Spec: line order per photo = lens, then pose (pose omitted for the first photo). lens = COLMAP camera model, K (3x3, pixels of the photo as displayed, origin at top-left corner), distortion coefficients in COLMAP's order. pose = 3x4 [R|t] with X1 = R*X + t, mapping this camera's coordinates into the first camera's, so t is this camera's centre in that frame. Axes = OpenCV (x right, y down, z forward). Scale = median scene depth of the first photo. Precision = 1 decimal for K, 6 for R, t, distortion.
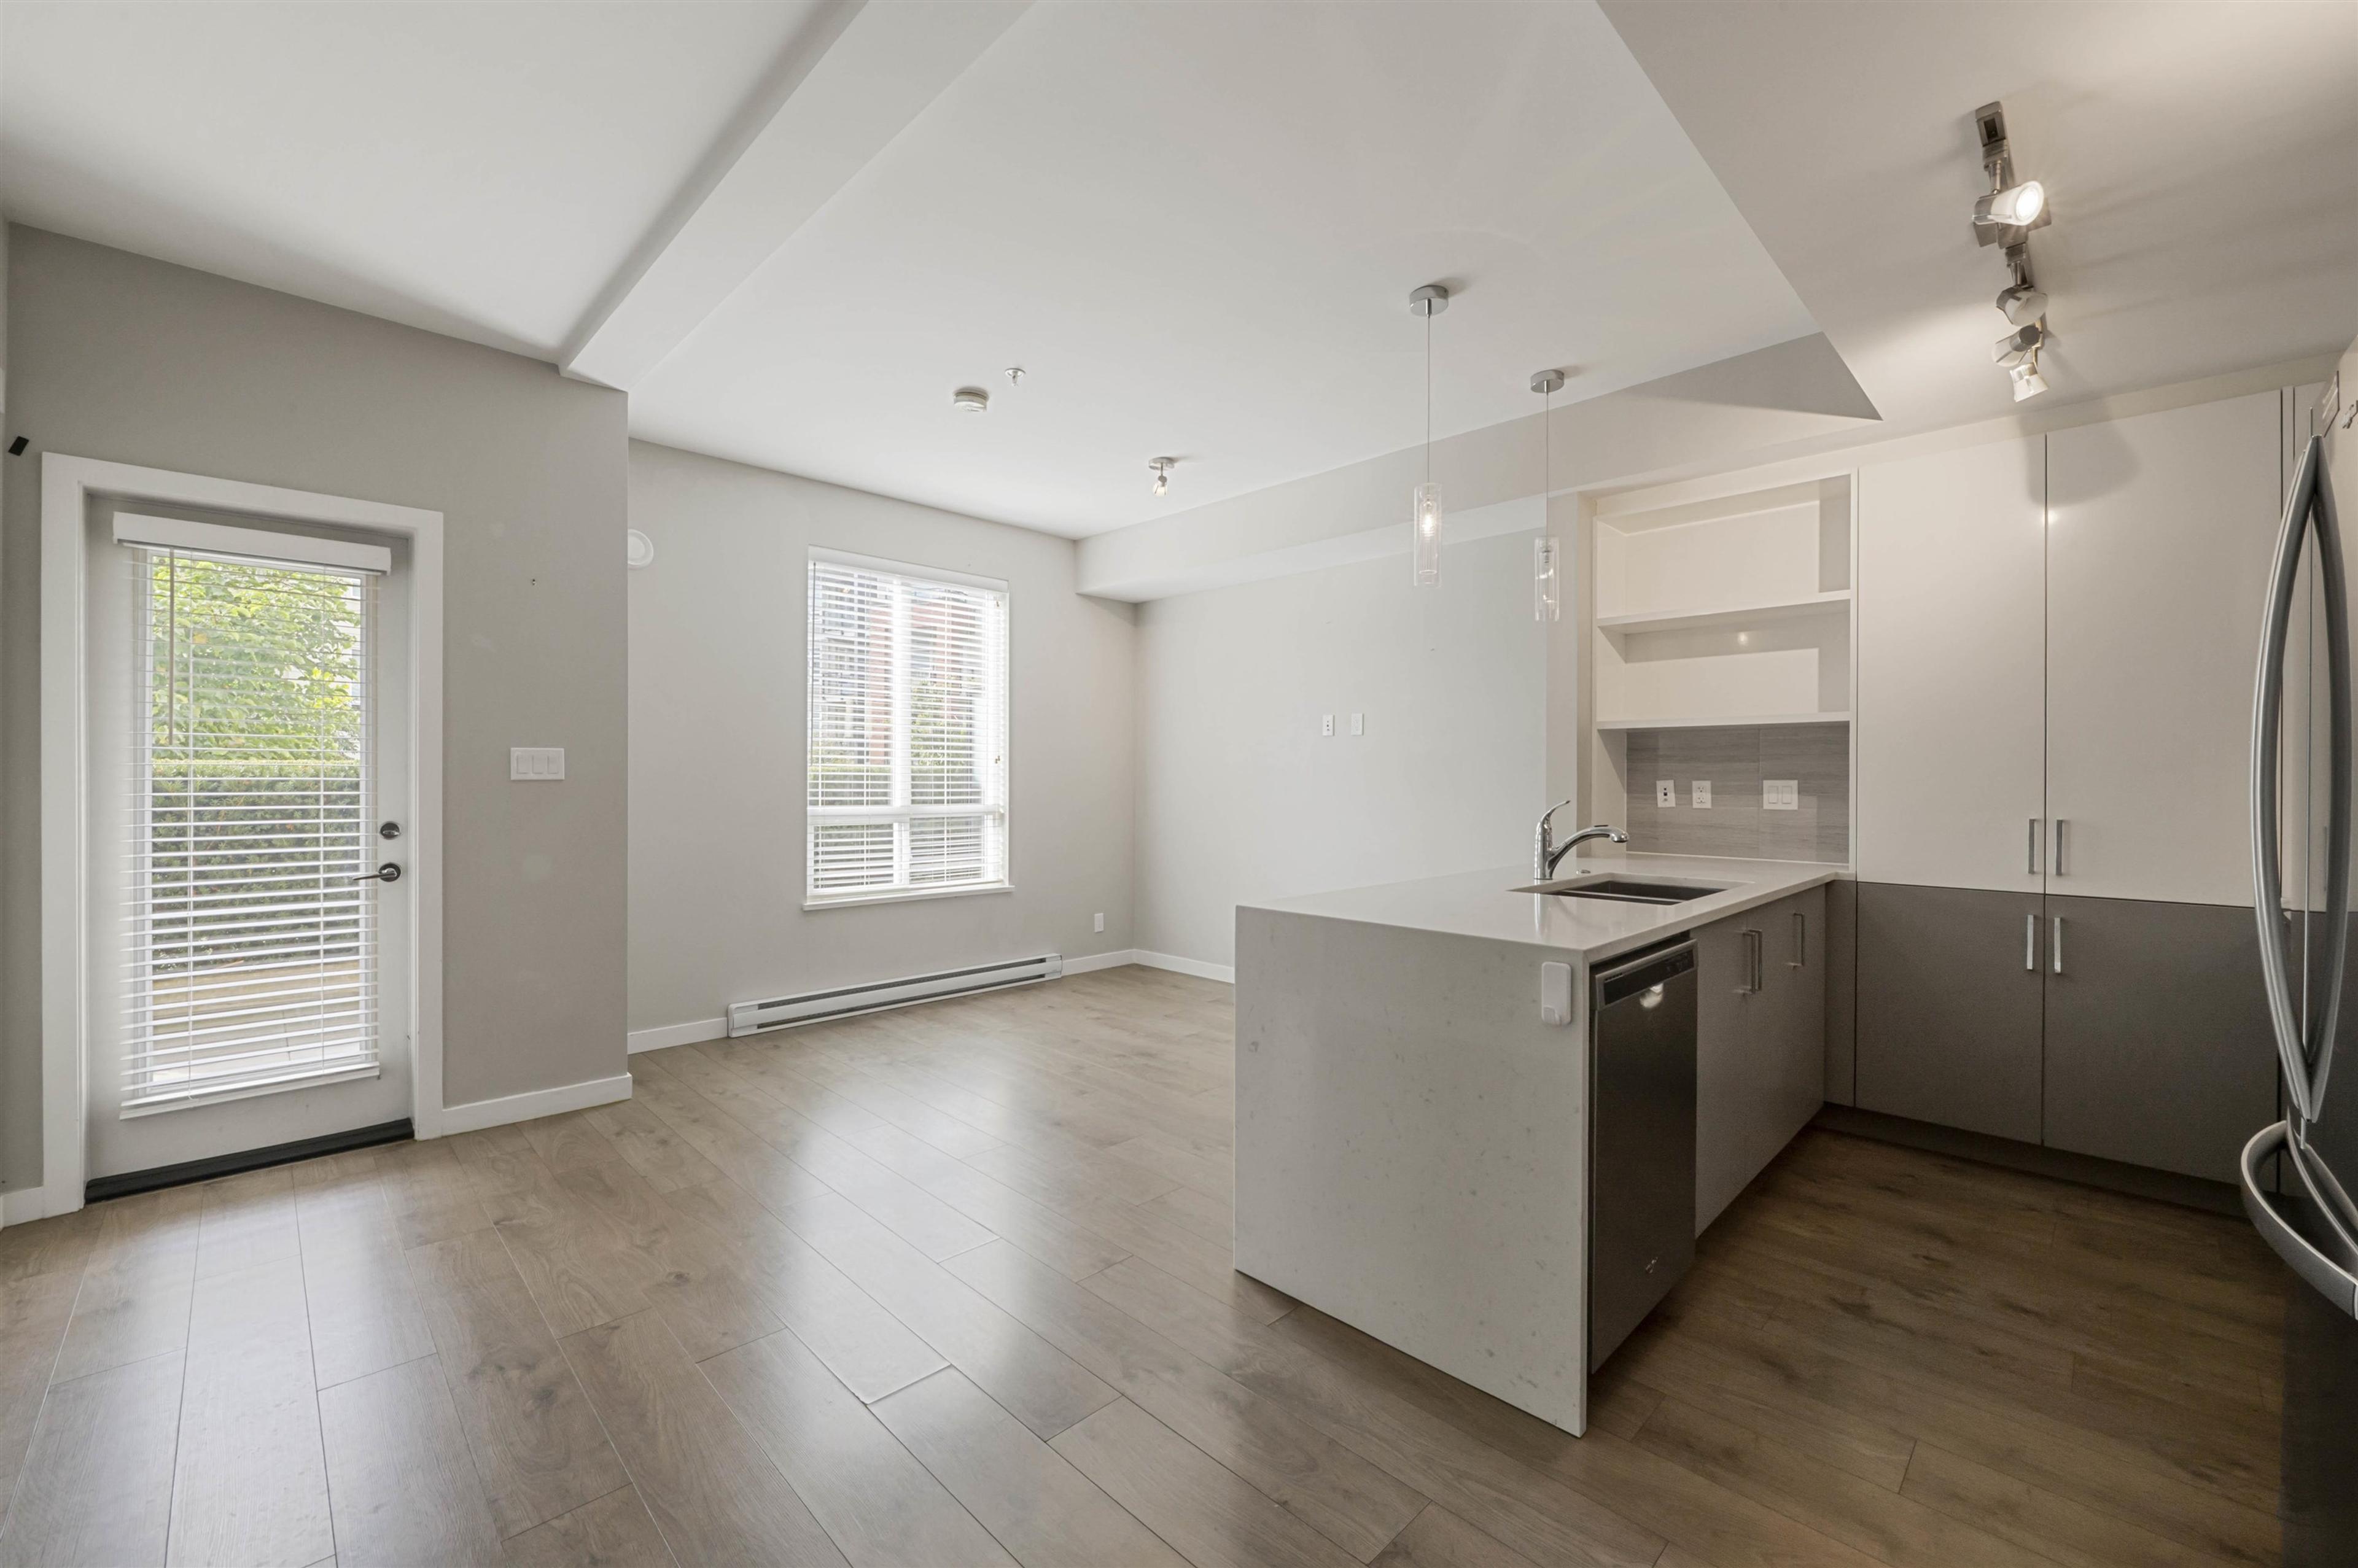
lens RADIAL K [[955.2, 0, 1178.0], [0, 955.2, 781.3], [0, 0, 1]] dist [-0.000266, -0.000015]
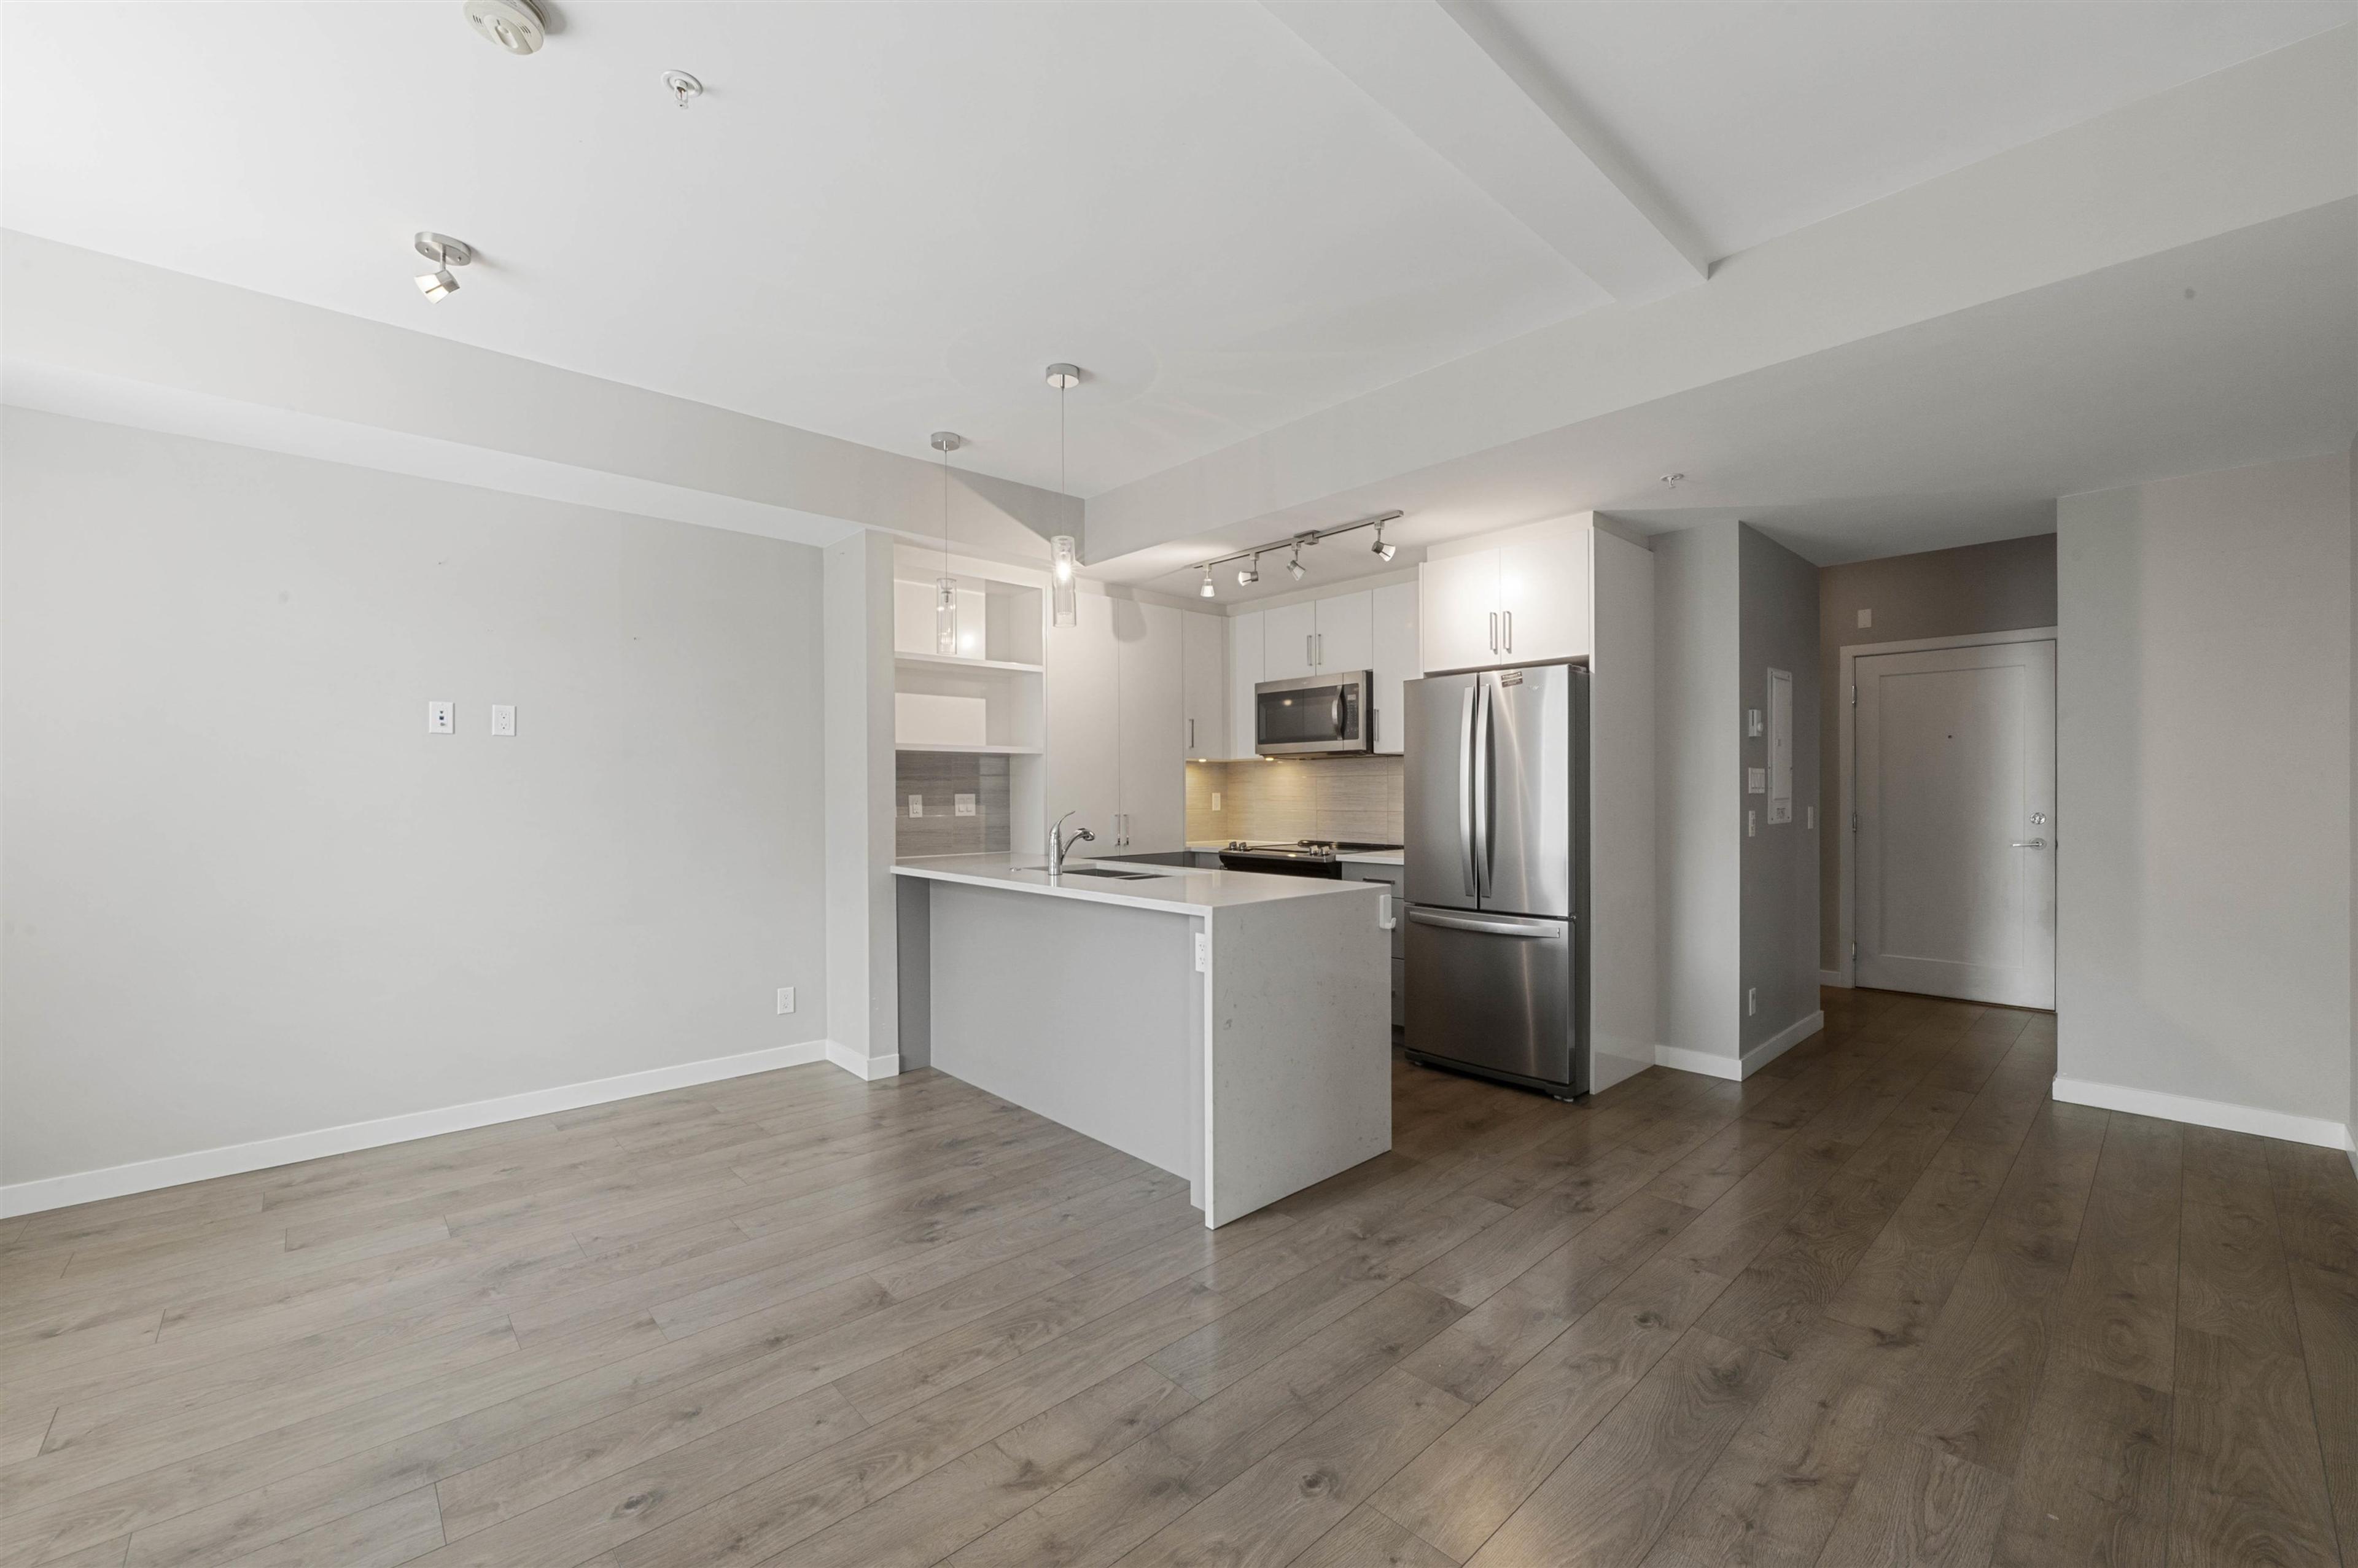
lens RADIAL K [[943.9, 0, 1178.0], [0, 943.9, 807.8], [0, 0, 1]] dist [-0.010857, -0.000140]
pose [[0.036779, -0.020169, 0.999120, -0.706667], [0.009681, 0.999757, 0.019826, -0.005283], [-0.999277, 0.008943, 0.036966, 0.676999]]
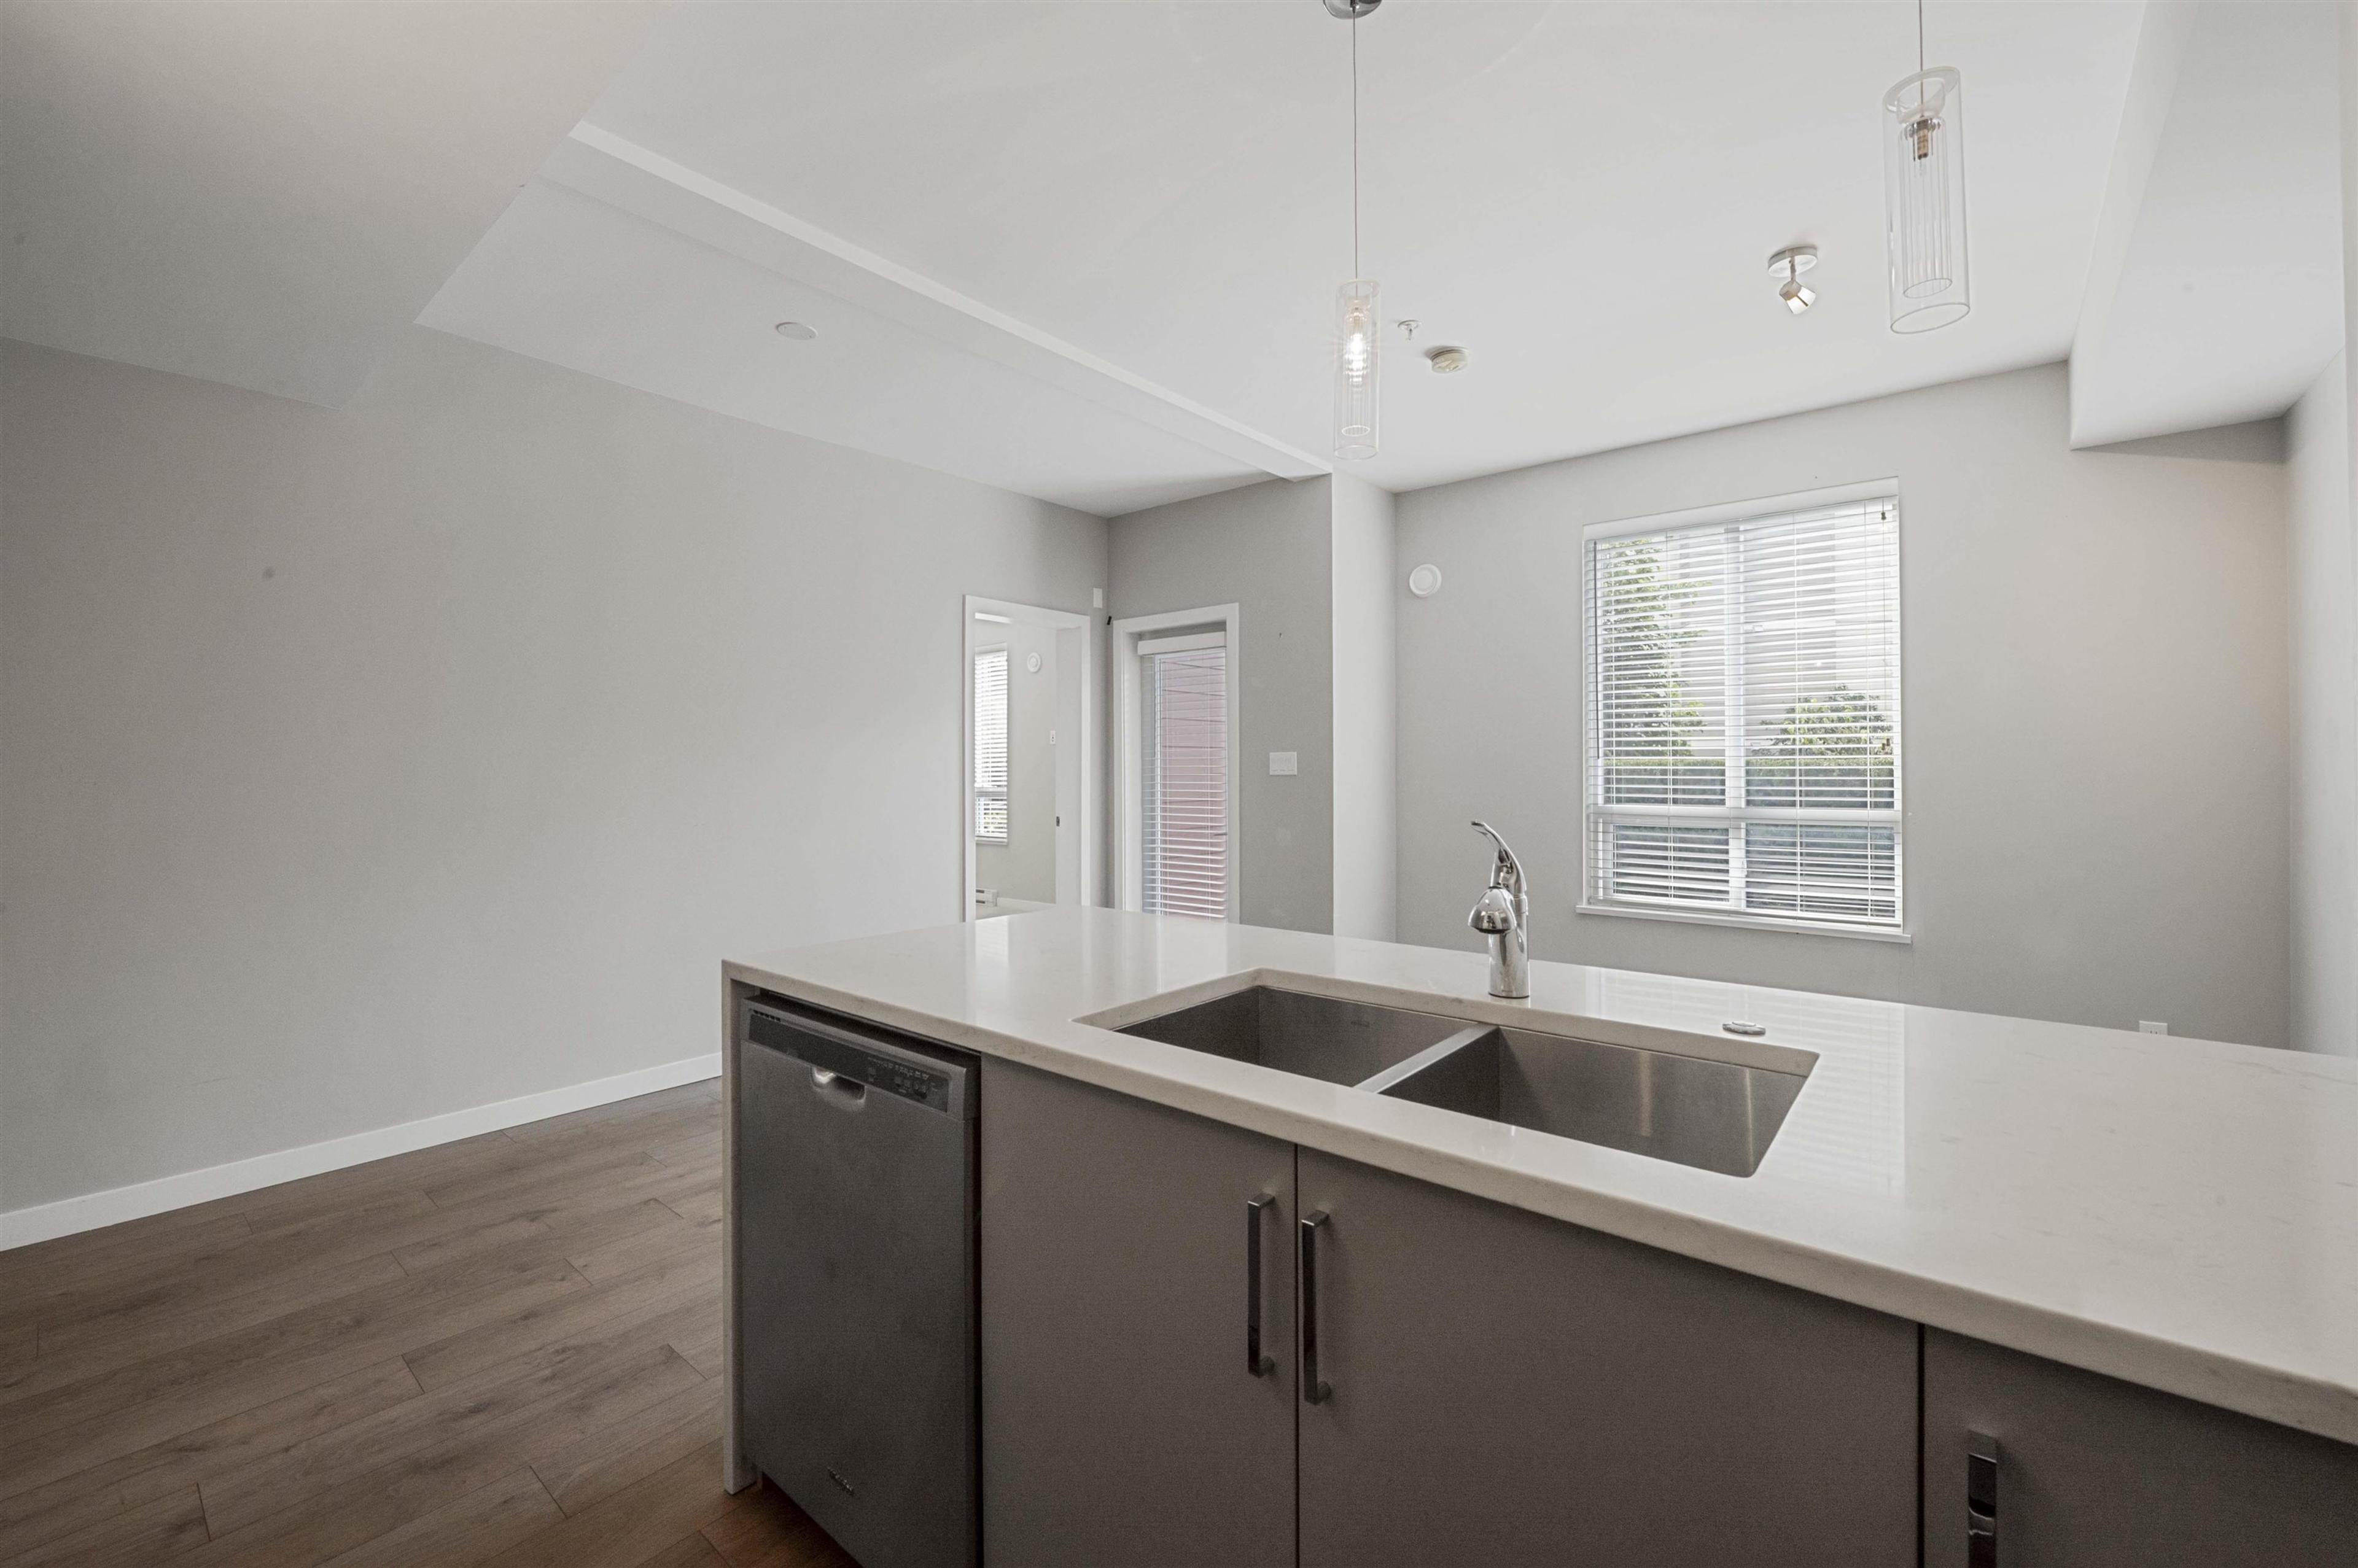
lens RADIAL K [[959.2, 0, 1167.6], [0, 959.2, 774.8], [0, 0, 1]] dist [-0.009149, -0.000925]
pose [[0.091211, -0.001055, -0.995831, 0.695380], [-0.001030, 0.999999, -0.001154, -0.000112], [0.995831, 0.001131, 0.091210, 0.679434]]
